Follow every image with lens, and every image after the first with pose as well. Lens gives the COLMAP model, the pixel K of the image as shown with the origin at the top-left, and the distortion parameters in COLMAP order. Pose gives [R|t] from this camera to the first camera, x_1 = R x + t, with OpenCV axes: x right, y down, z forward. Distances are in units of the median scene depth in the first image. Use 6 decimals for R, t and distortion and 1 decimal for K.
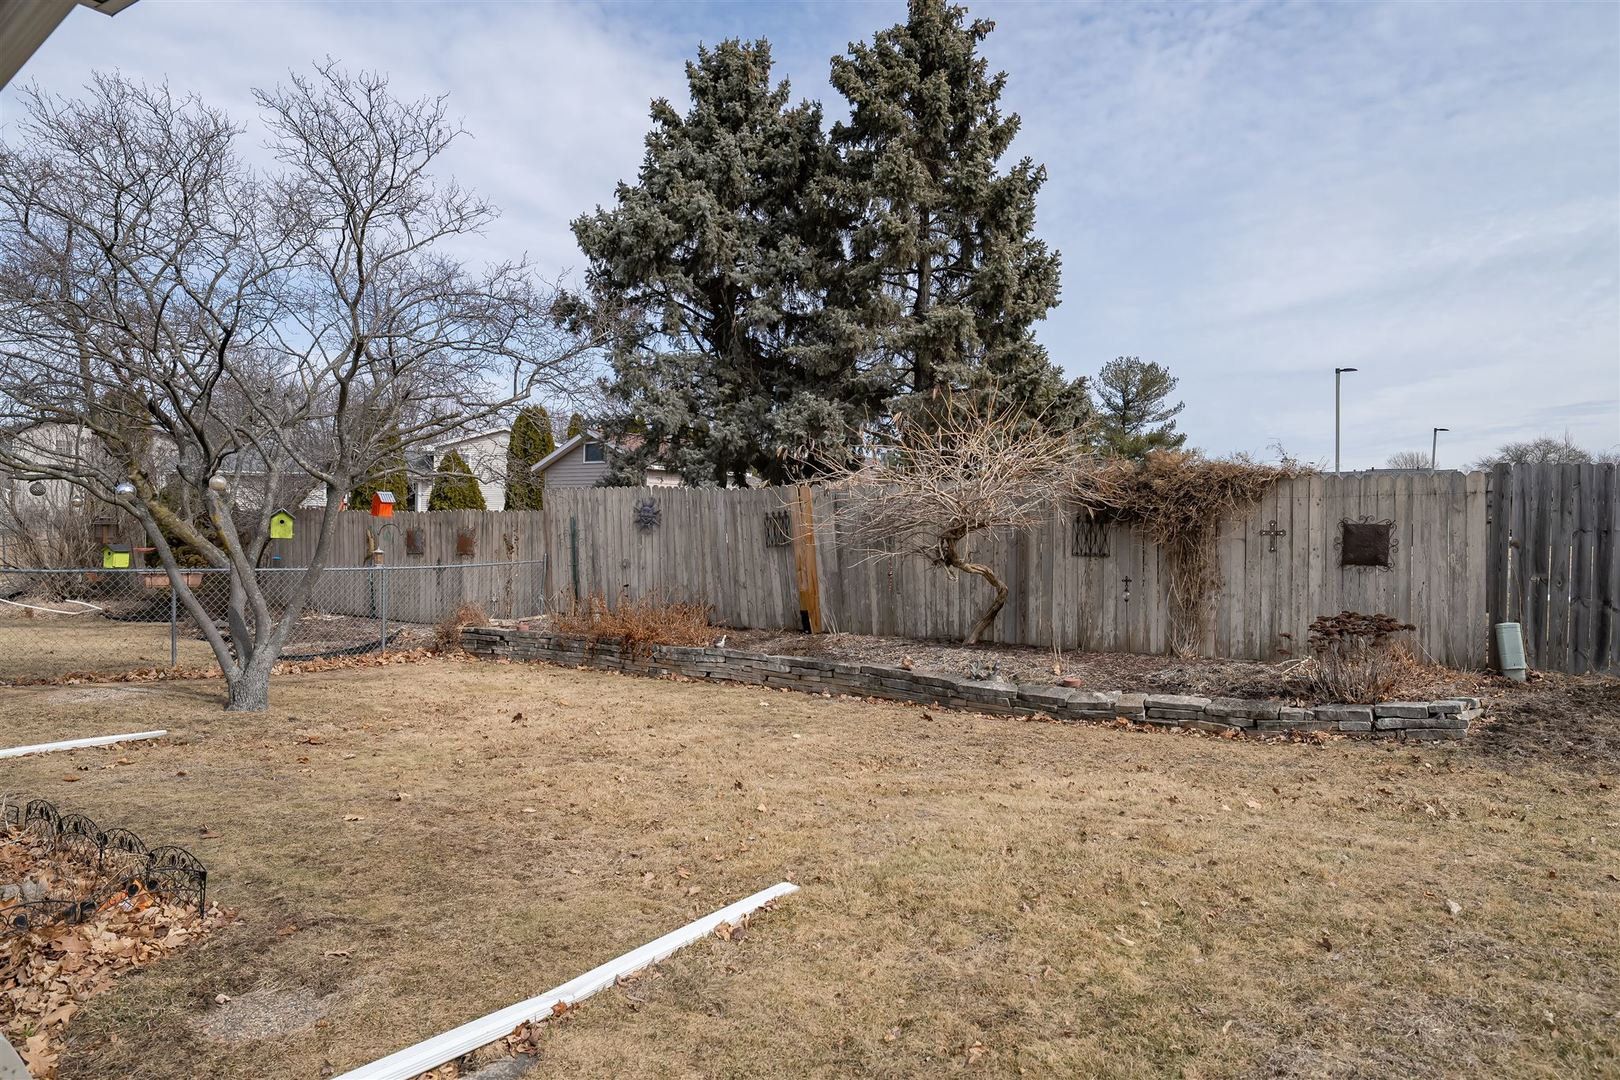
lens RADIAL K [[1093.9, 0, 810.0], [0, 1093.9, 541.4], [0, 0, 1]] dist [0.028058, 0.001184]
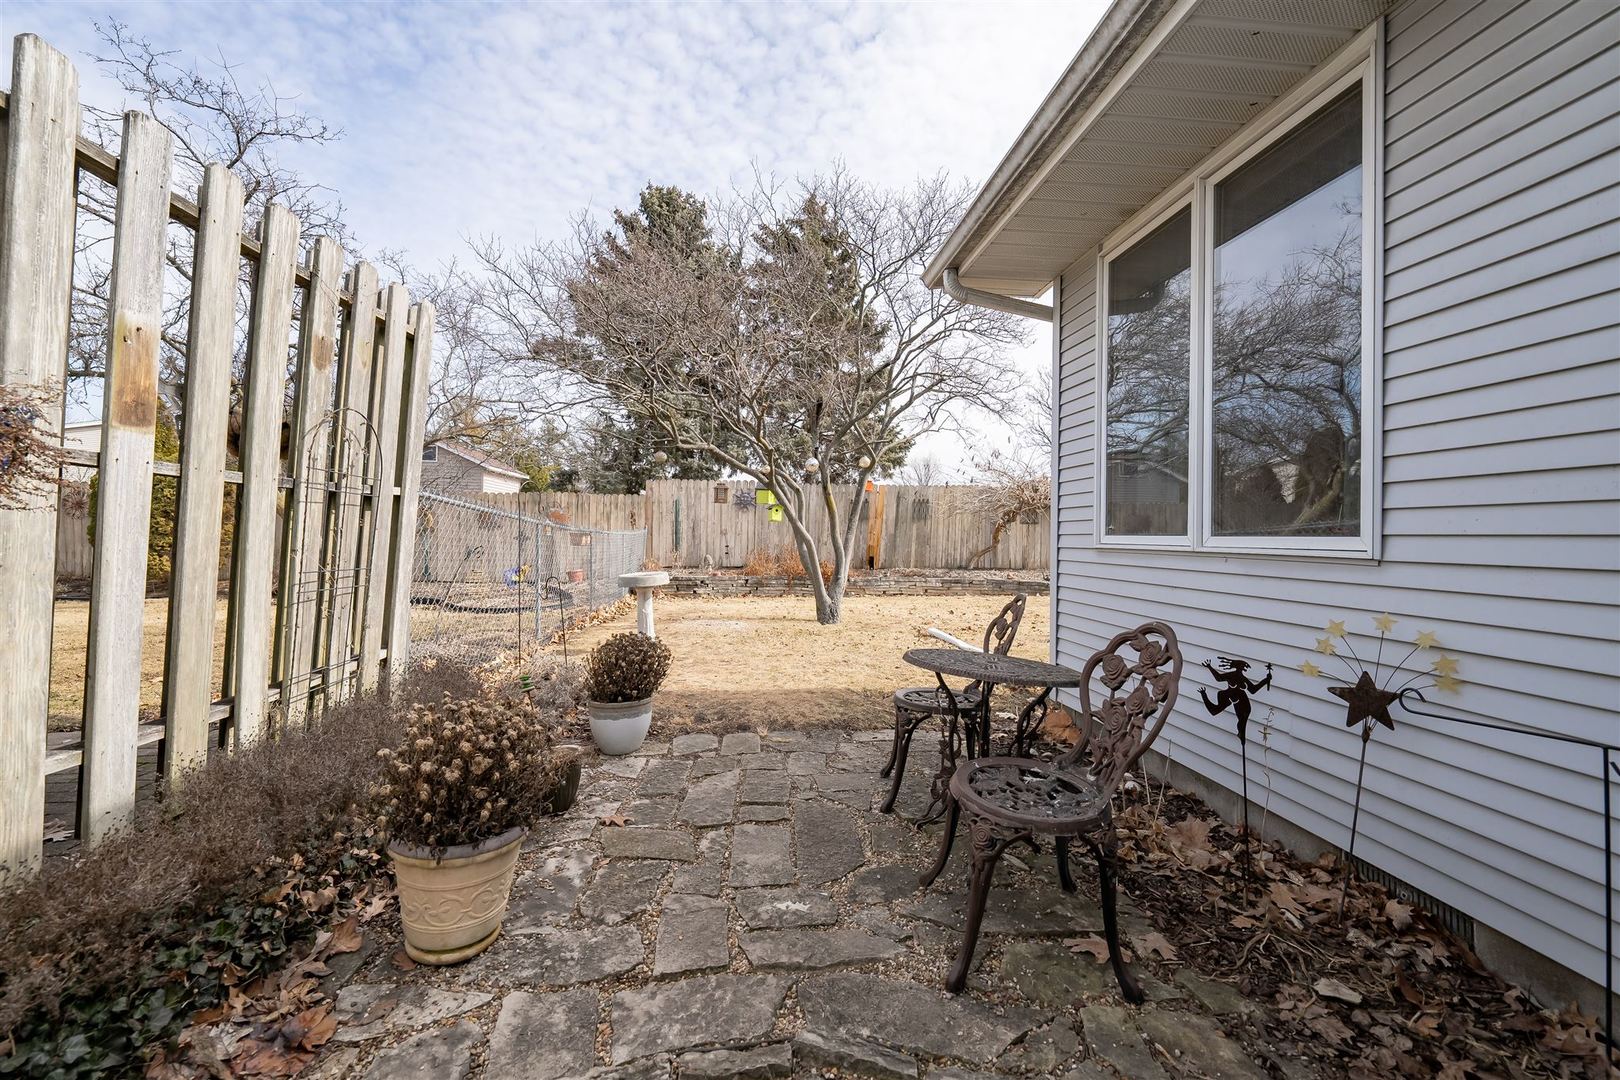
lens RADIAL K [[706.1, 0, 810.9], [0, 706.1, 537.0], [0, 0, 1]] dist [0.000302, 0.000001]
pose [[0.727346, -0.007093, 0.686234, -0.762863], [-0.000199, 0.999944, 0.010546, 0.017902], [-0.686271, -0.007807, 0.727304, 0.214630]]
